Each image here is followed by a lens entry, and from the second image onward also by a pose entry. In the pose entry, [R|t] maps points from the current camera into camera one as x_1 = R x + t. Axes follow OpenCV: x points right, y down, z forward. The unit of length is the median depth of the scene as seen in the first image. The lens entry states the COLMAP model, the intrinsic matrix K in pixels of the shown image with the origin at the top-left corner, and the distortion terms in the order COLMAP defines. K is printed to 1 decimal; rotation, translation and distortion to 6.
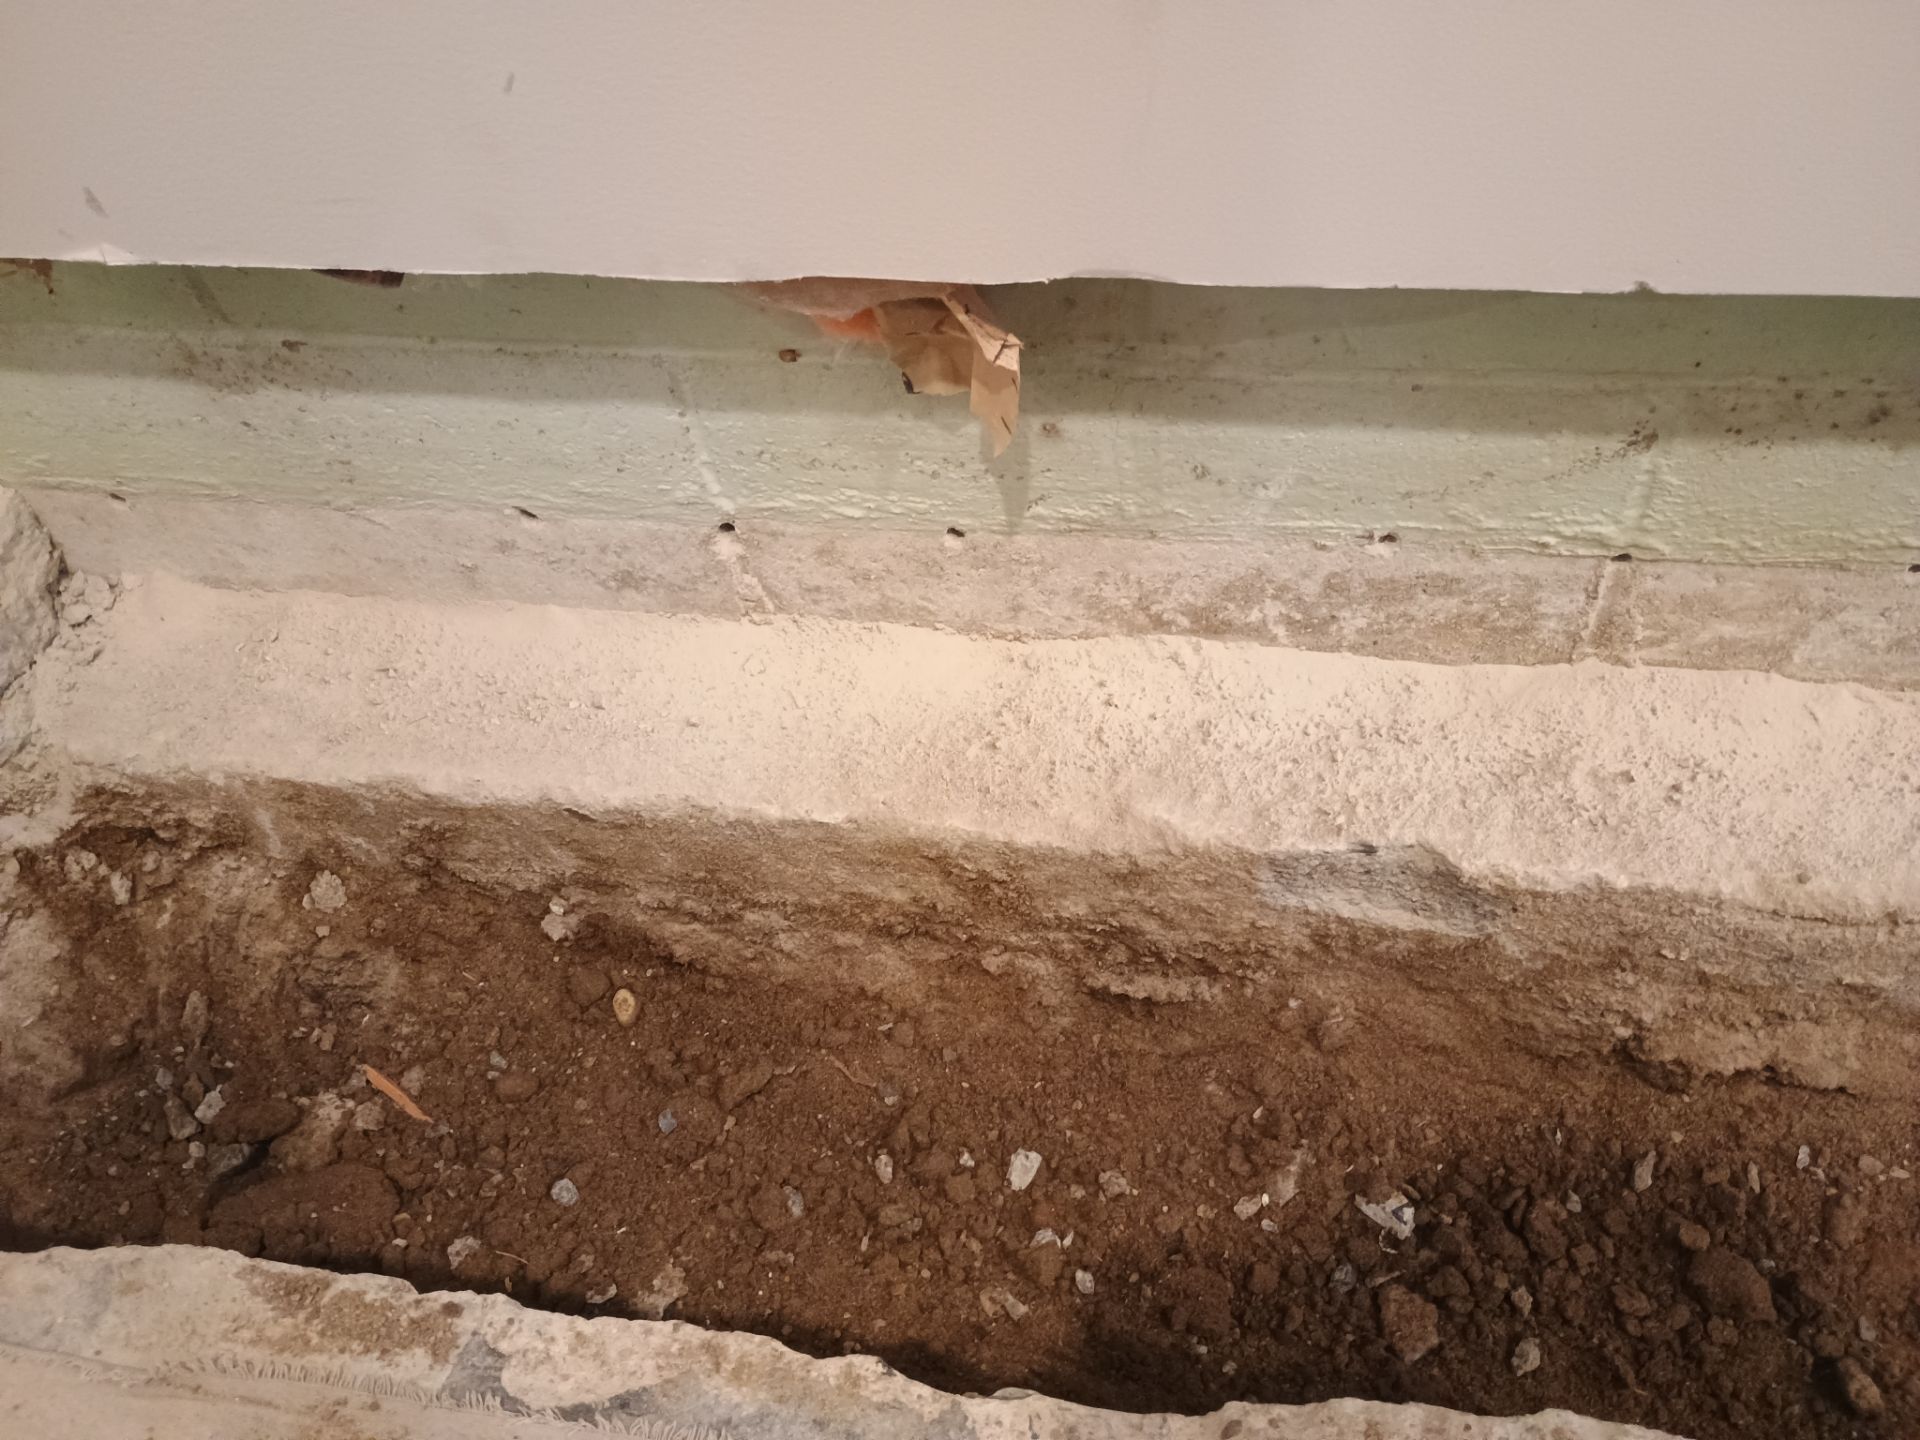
lens RADIAL K [[1726.5, 0, 955.0], [0, 1726.5, 715.2], [0, 0, 1]] dist [0.056606, -0.082626]
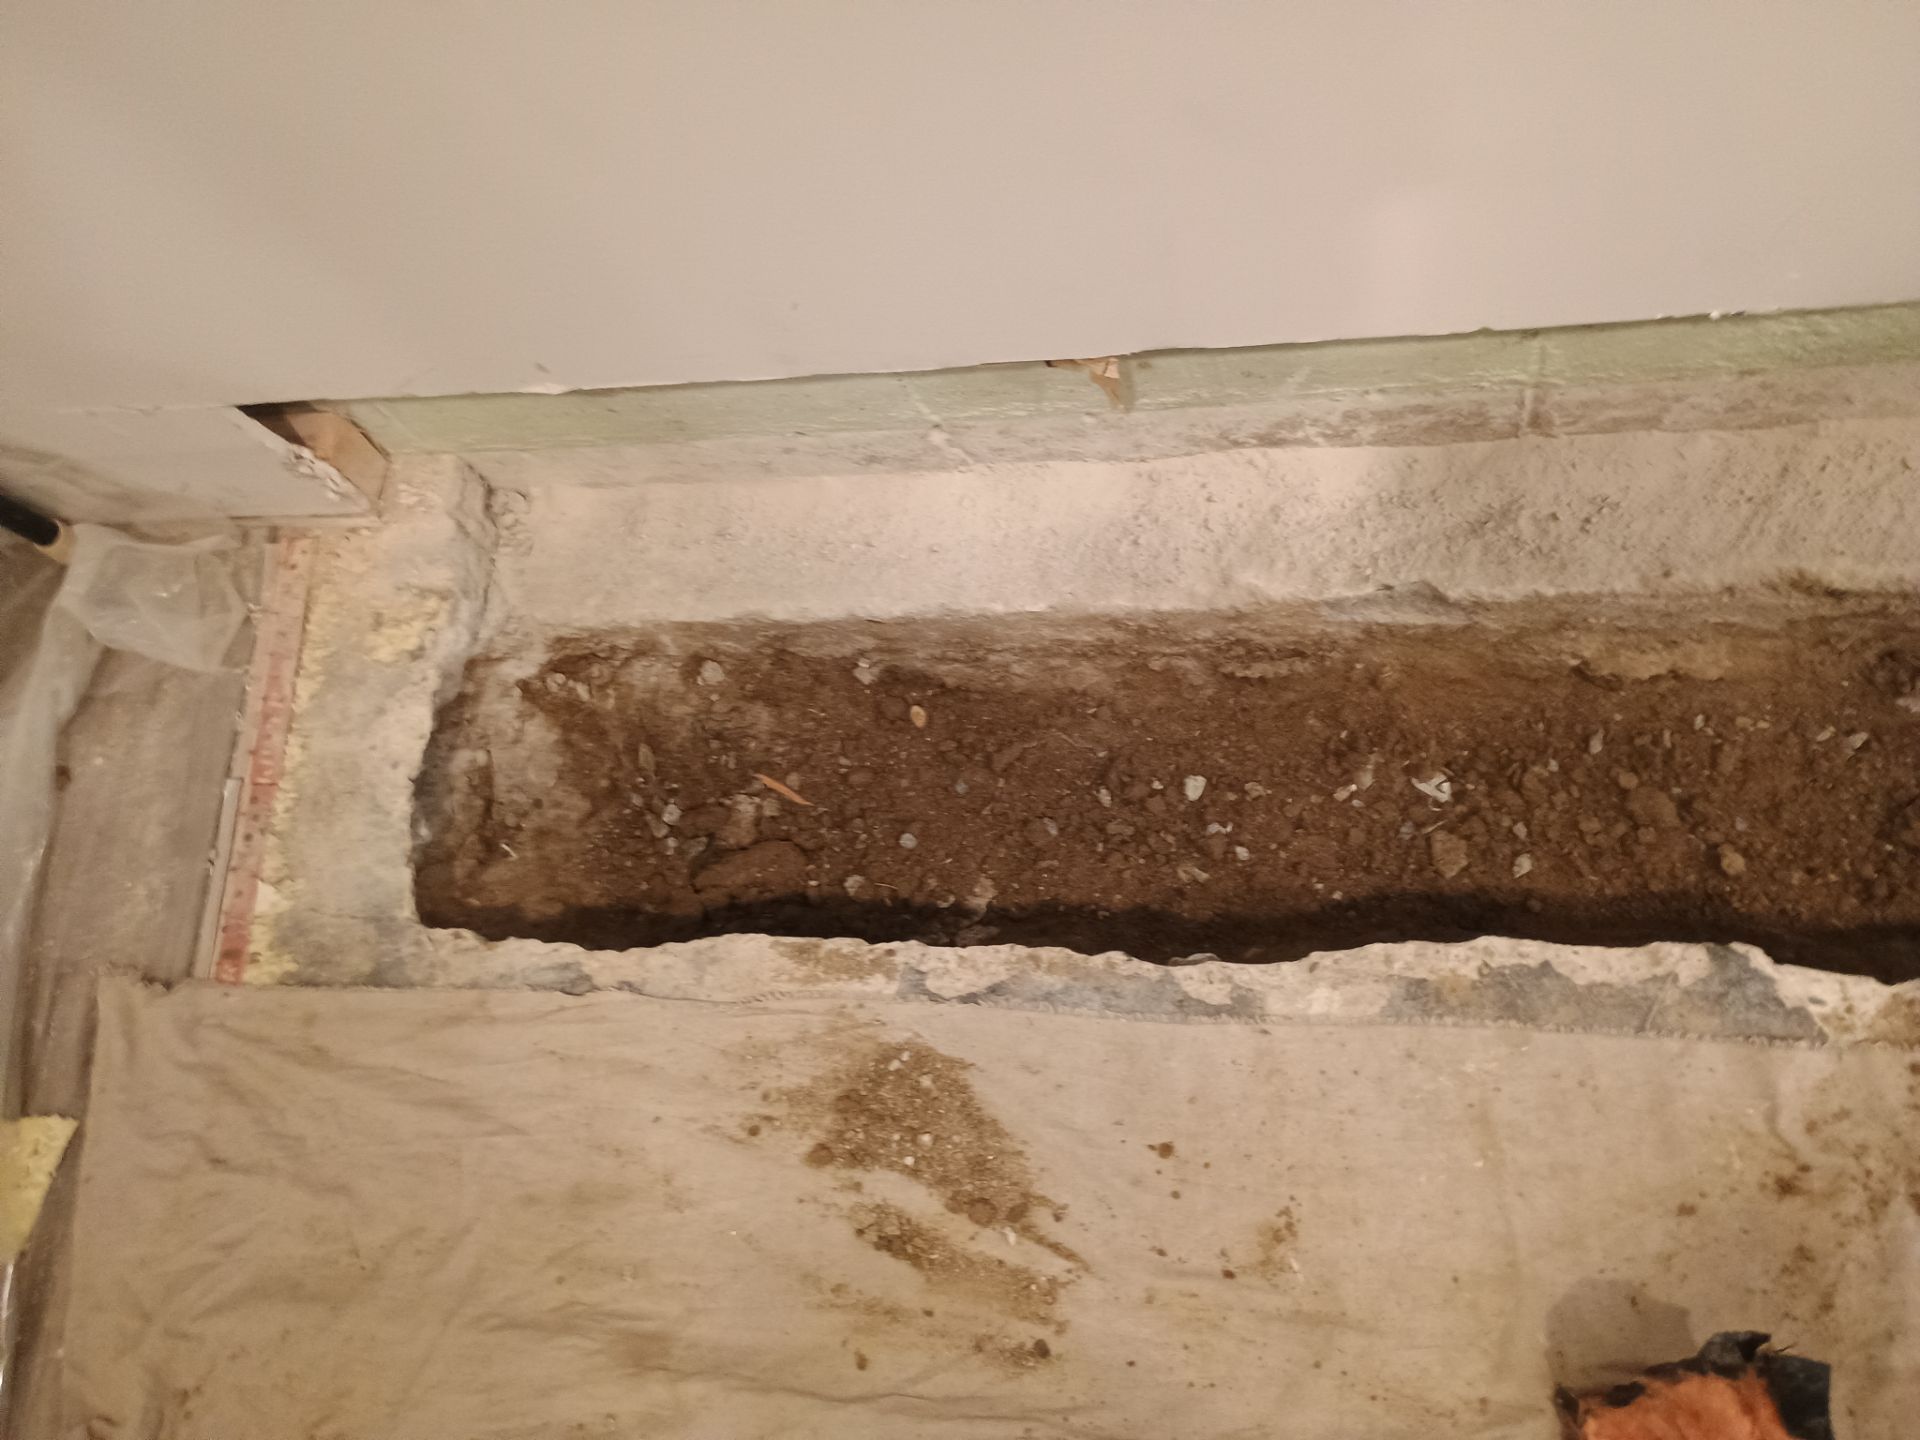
lens RADIAL K [[1726.5, 0, 963.6], [0, 1726.5, 722.8], [0, 0, 1]] dist [0.056606, -0.082626]
pose [[0.982283, -0.144041, -0.119882, 0.031994], [0.174809, 0.934809, 0.309149, -0.323458], [0.067537, -0.324629, 0.943427, -0.476645]]
